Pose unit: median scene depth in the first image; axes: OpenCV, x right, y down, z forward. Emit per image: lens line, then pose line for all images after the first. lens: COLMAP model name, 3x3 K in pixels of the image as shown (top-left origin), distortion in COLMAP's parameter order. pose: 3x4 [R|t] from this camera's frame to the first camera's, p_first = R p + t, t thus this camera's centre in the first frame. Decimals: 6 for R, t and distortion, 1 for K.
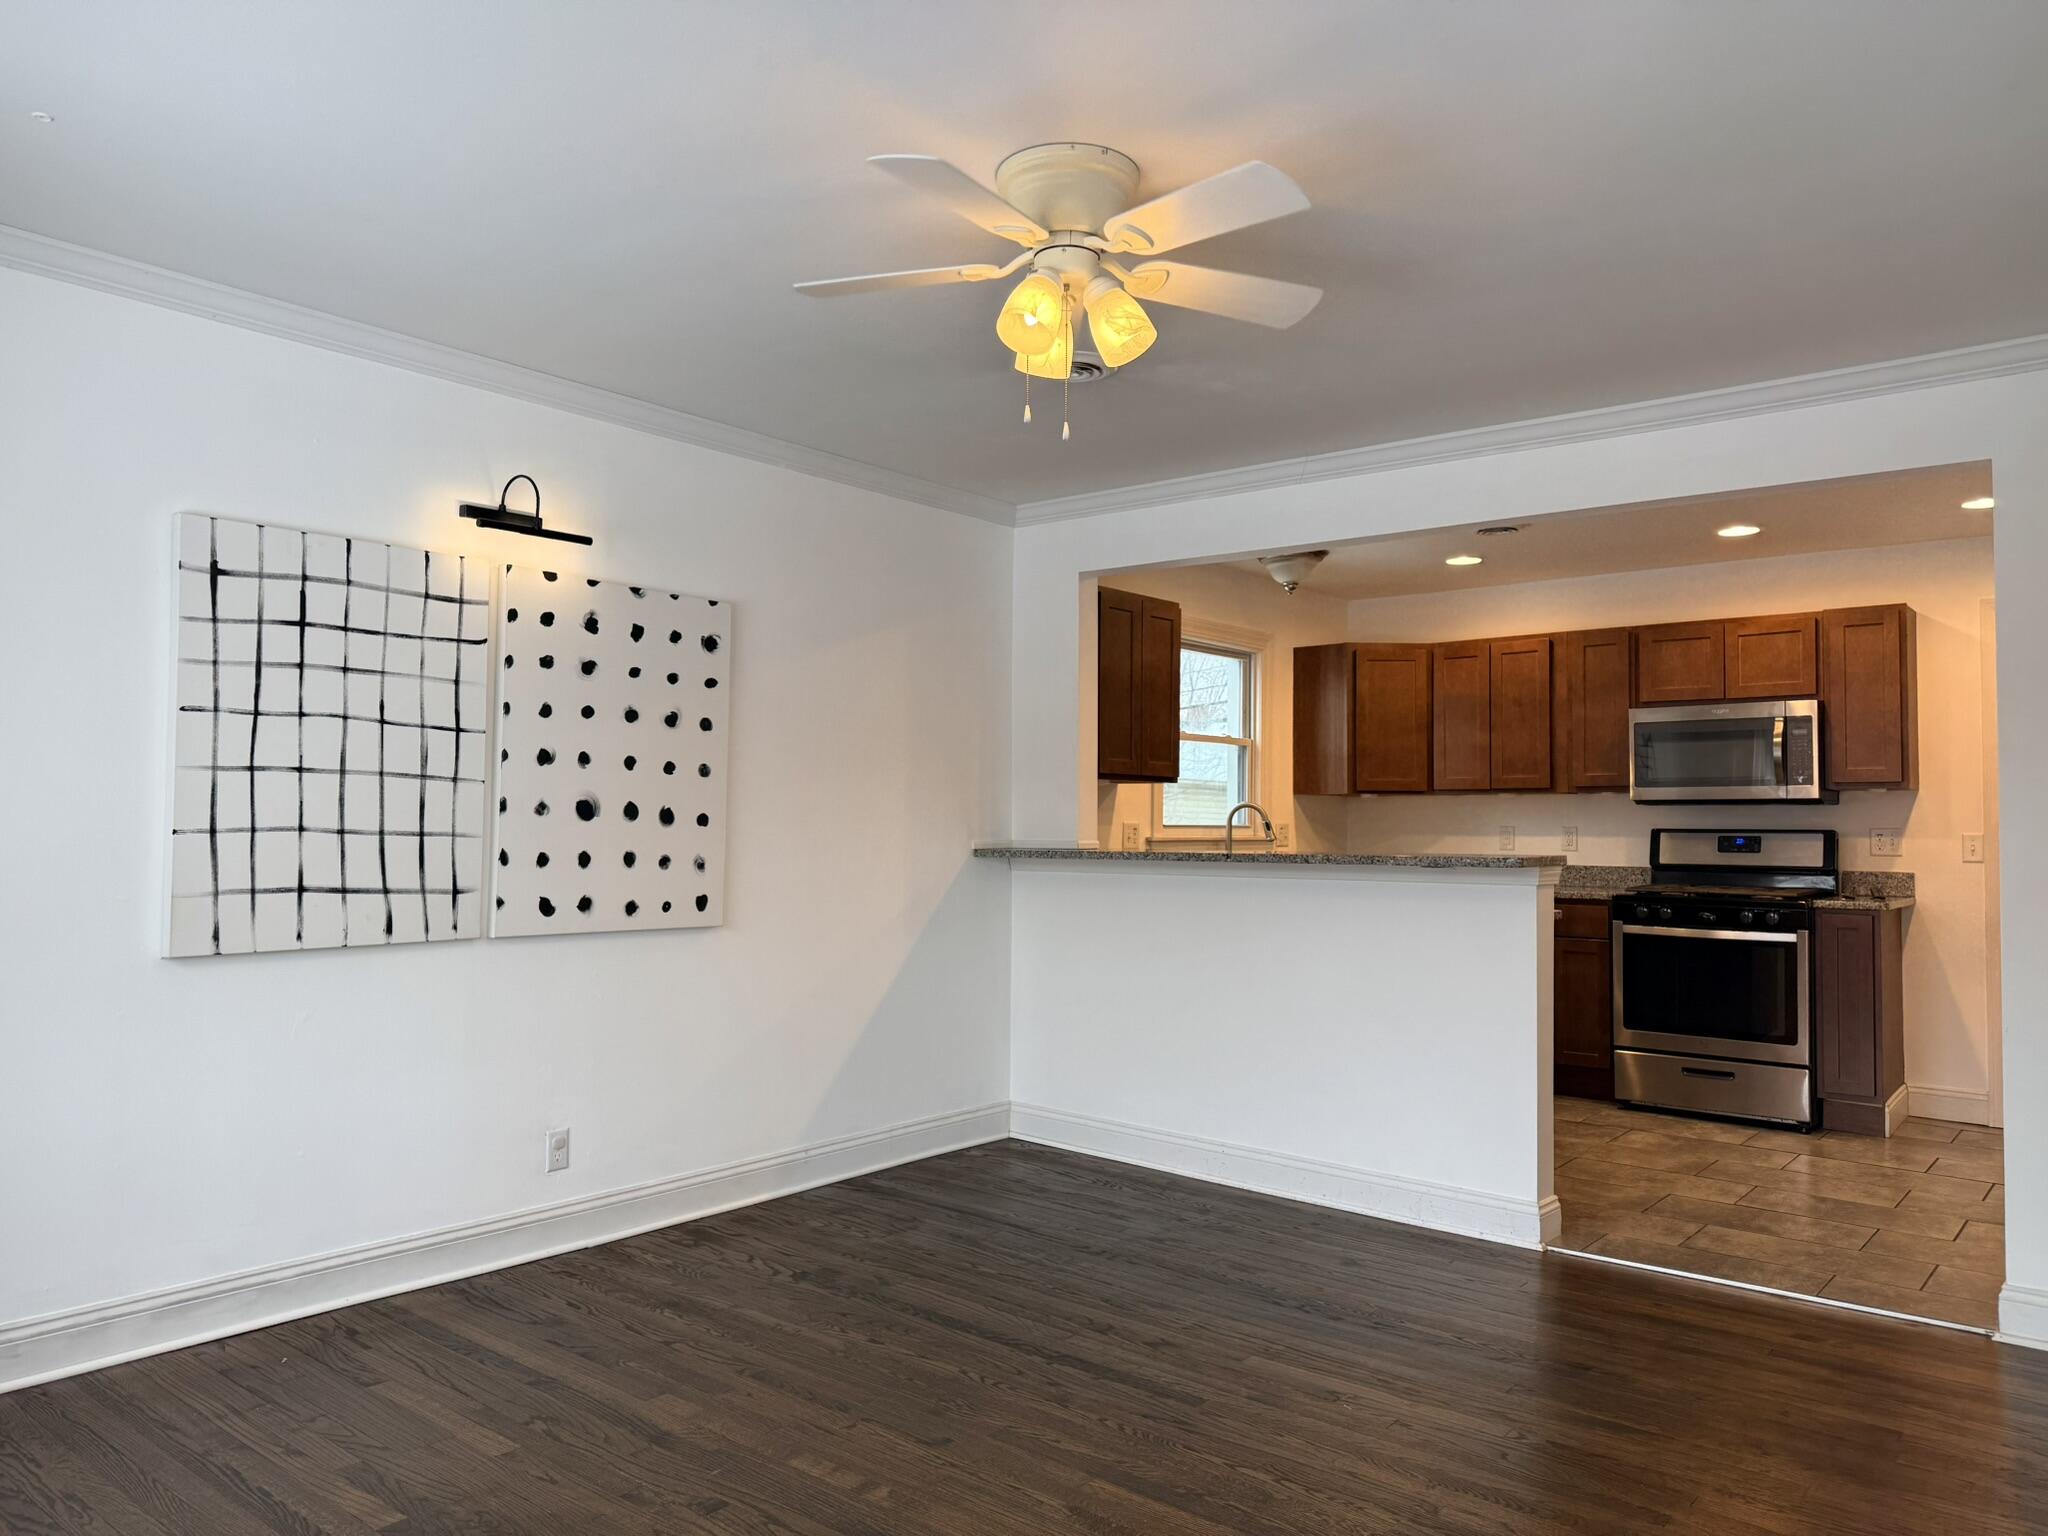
lens RADIAL K [[1457.4, 0, 1006.0], [0, 1457.4, 767.2], [0, 0, 1]] dist [0.046367, -0.077609]
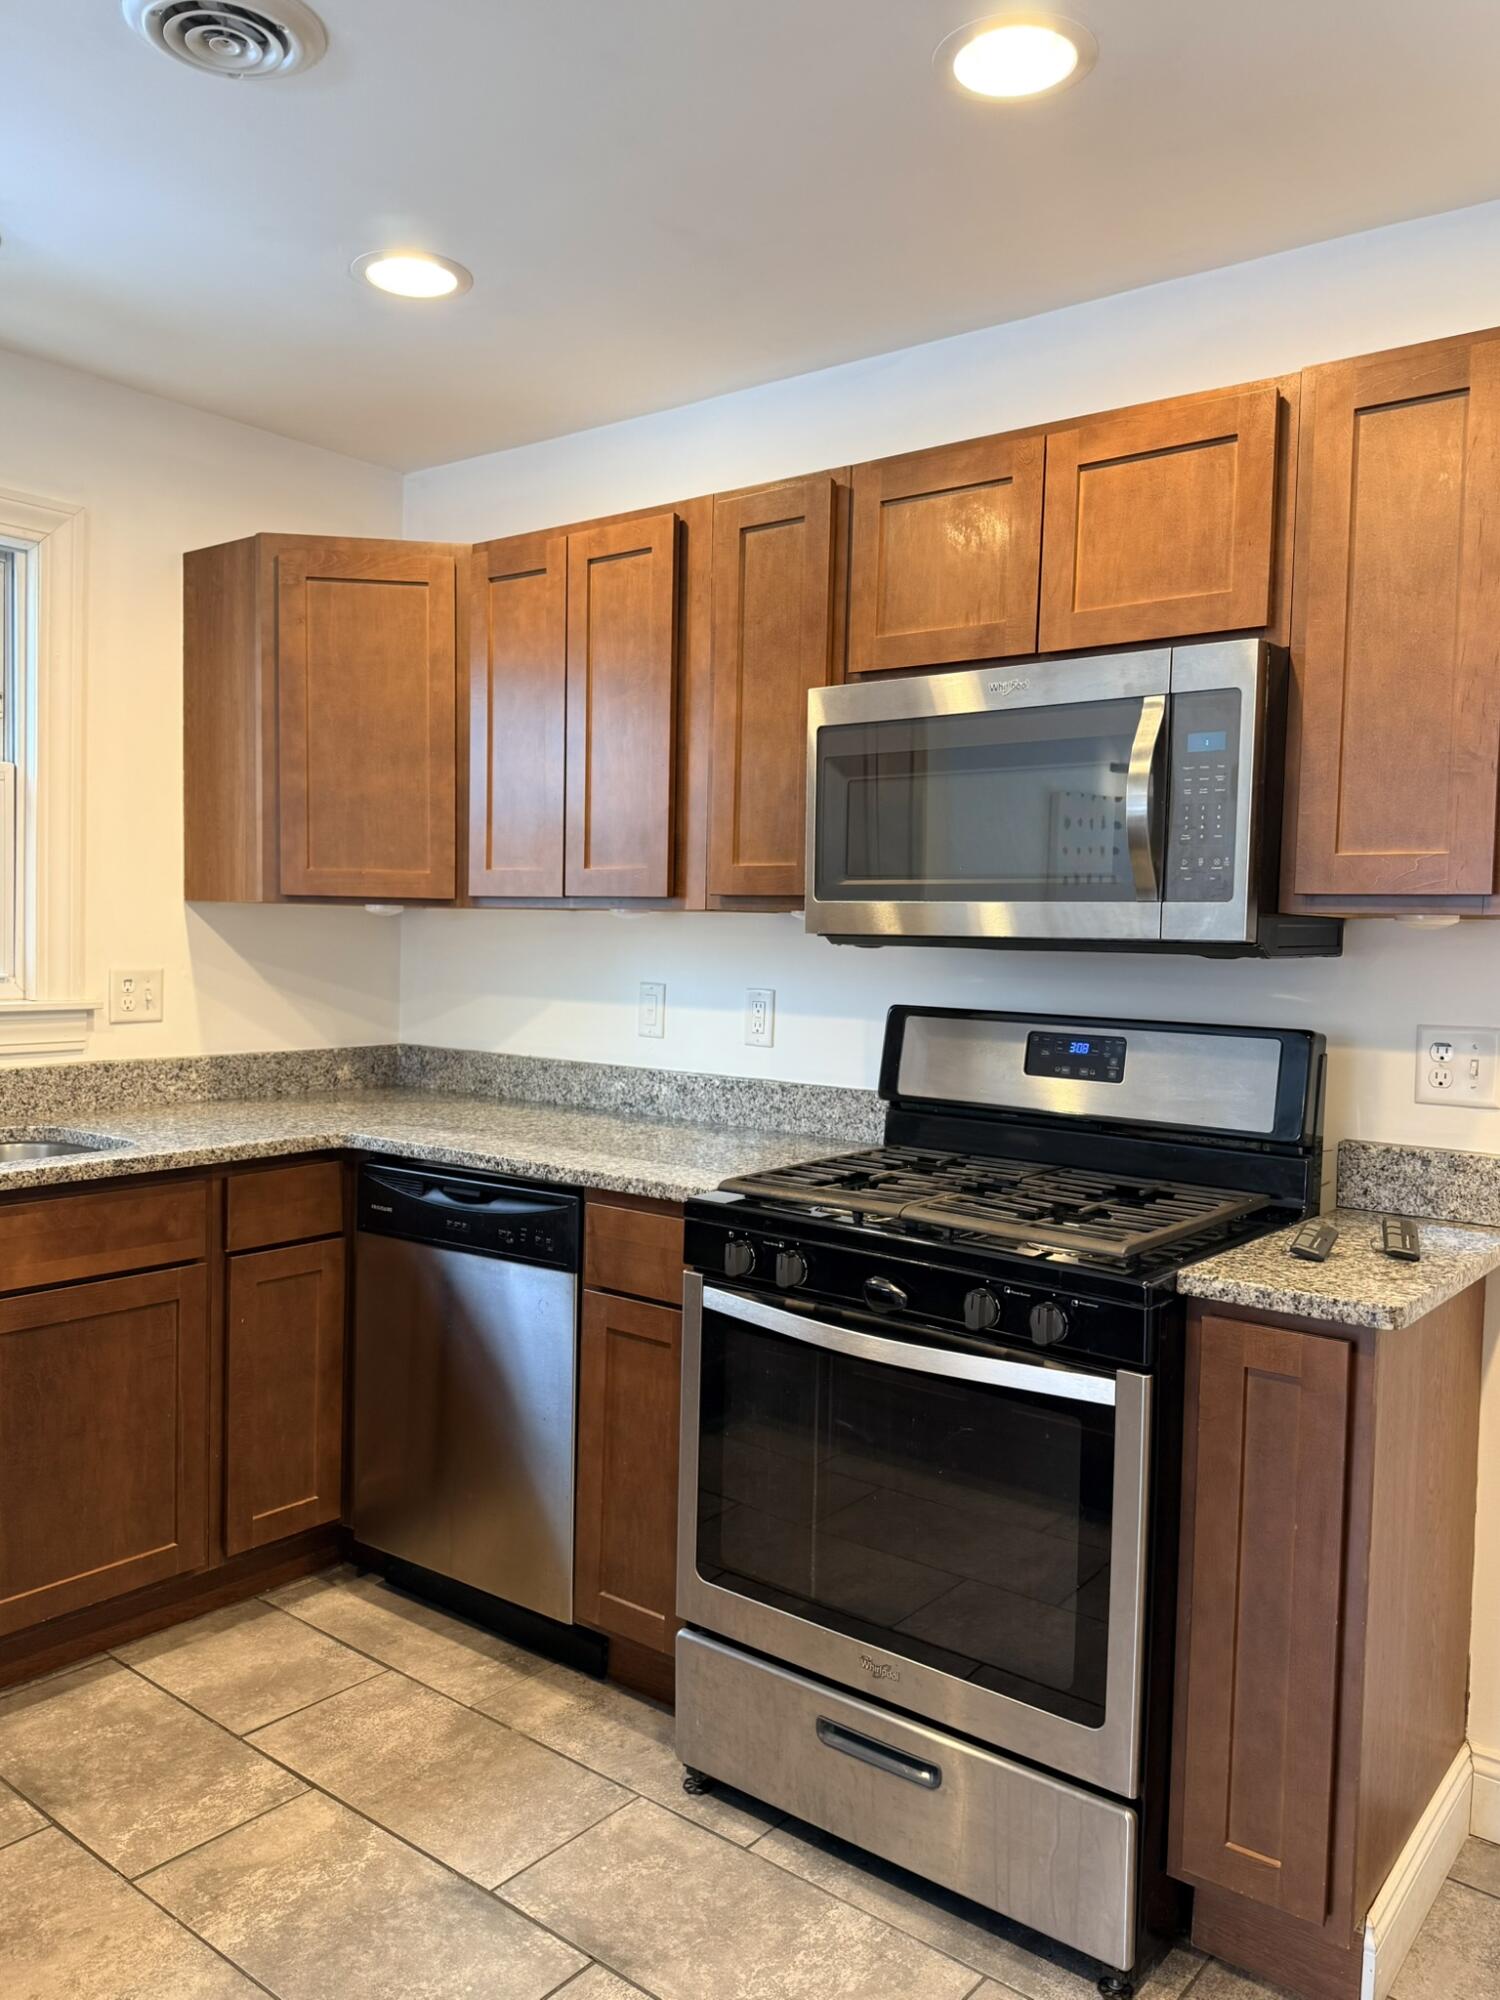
lens RADIAL K [[1529.0, 0, 741.1], [0, 1529.0, 994.6], [0, 0, 1]] dist [0.003179, -0.002214]
pose [[0.999514, 0.018975, 0.024745, 0.430964], [-0.020941, 0.996433, 0.081750, 0.007451], [-0.023105, -0.082228, 0.996346, 0.658083]]
